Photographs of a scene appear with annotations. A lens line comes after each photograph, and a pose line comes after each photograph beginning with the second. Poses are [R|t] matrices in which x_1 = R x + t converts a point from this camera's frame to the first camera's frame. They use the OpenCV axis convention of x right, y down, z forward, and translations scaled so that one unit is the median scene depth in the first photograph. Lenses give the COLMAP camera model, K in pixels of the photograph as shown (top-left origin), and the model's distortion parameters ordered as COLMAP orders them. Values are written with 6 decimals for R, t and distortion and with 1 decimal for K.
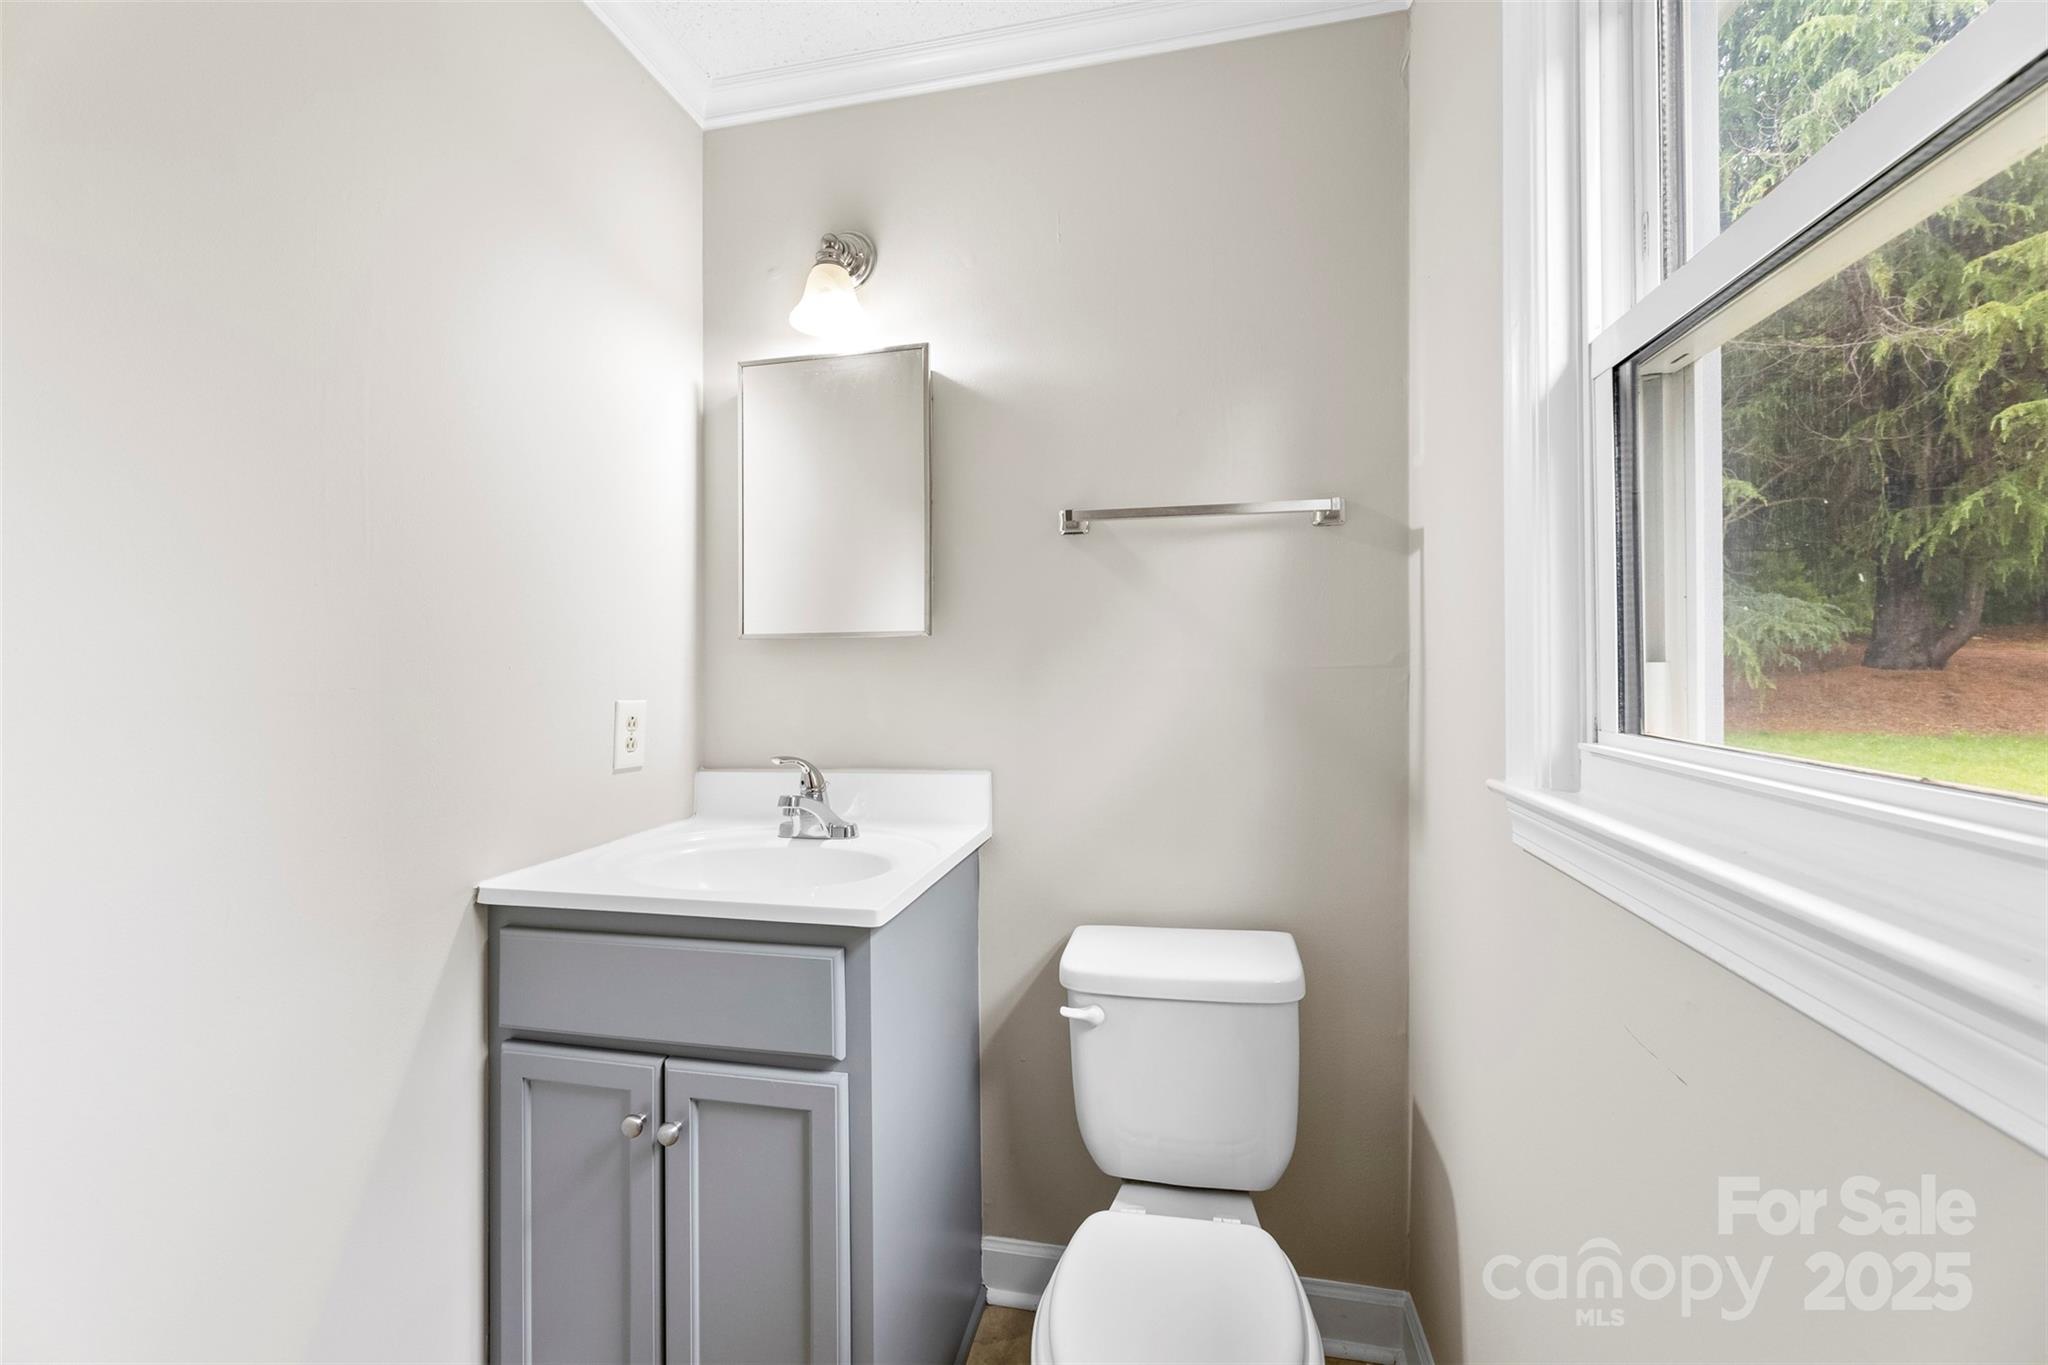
lens RADIAL K [[827.8, 0, 1016.0], [0, 827.8, 670.5], [0, 0, 1]] dist [0.000645, -0.000154]
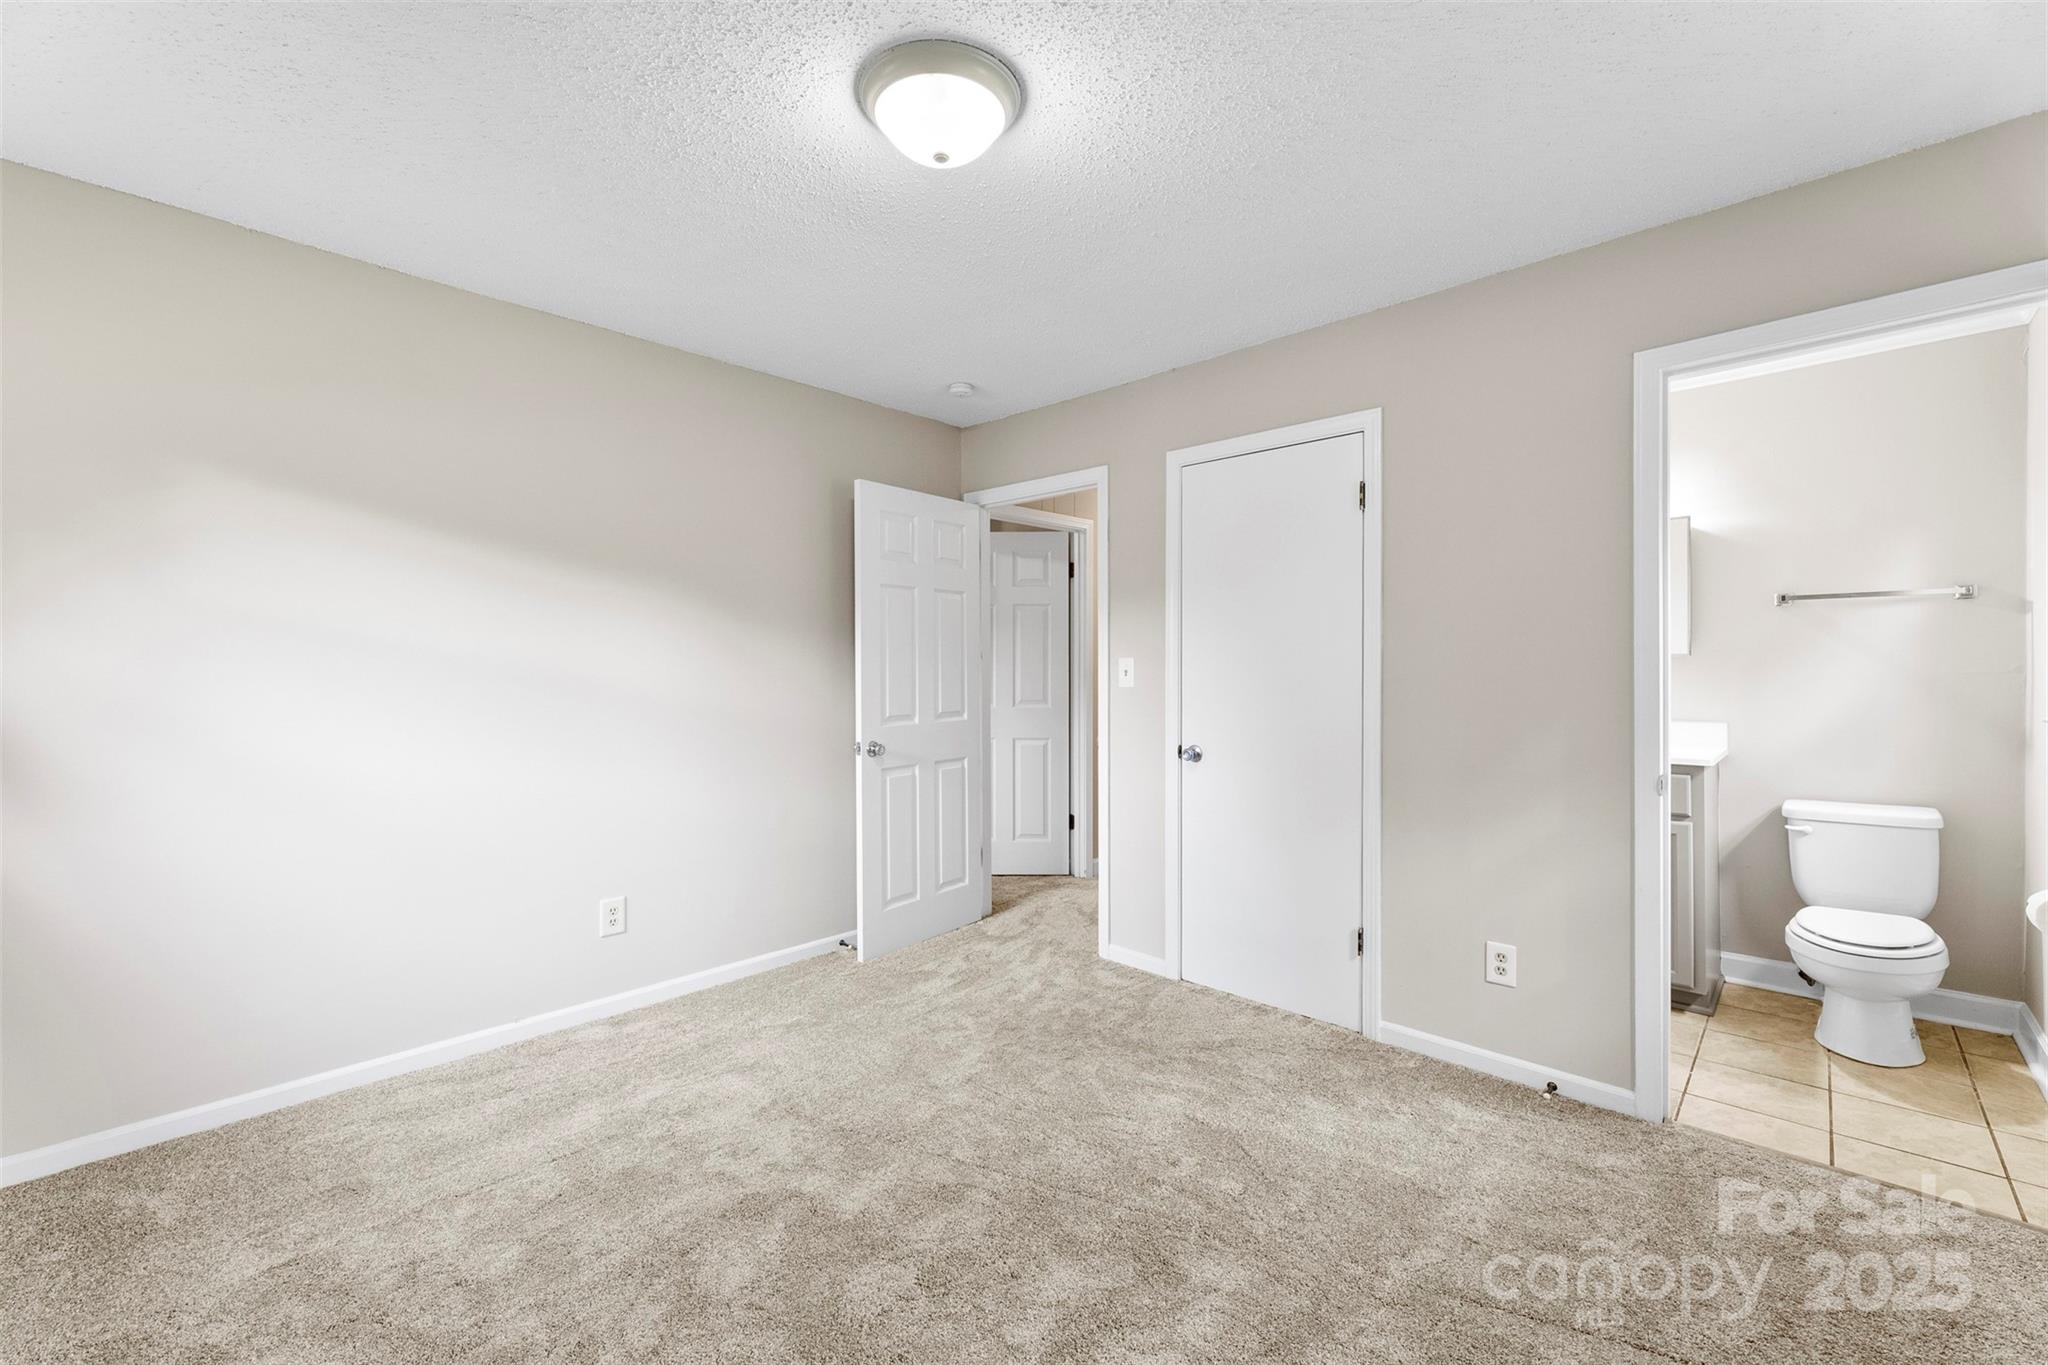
lens RADIAL K [[827.8, 0, 1016.0], [0, 827.8, 670.5], [0, 0, 1]] dist [0.000645, -0.000154]
pose [[0.850869, 0.007406, -0.525325, -0.504815], [-0.010954, 0.999933, -0.003645, 0.024057], [0.525263, 0.008856, 0.850894, -1.854982]]
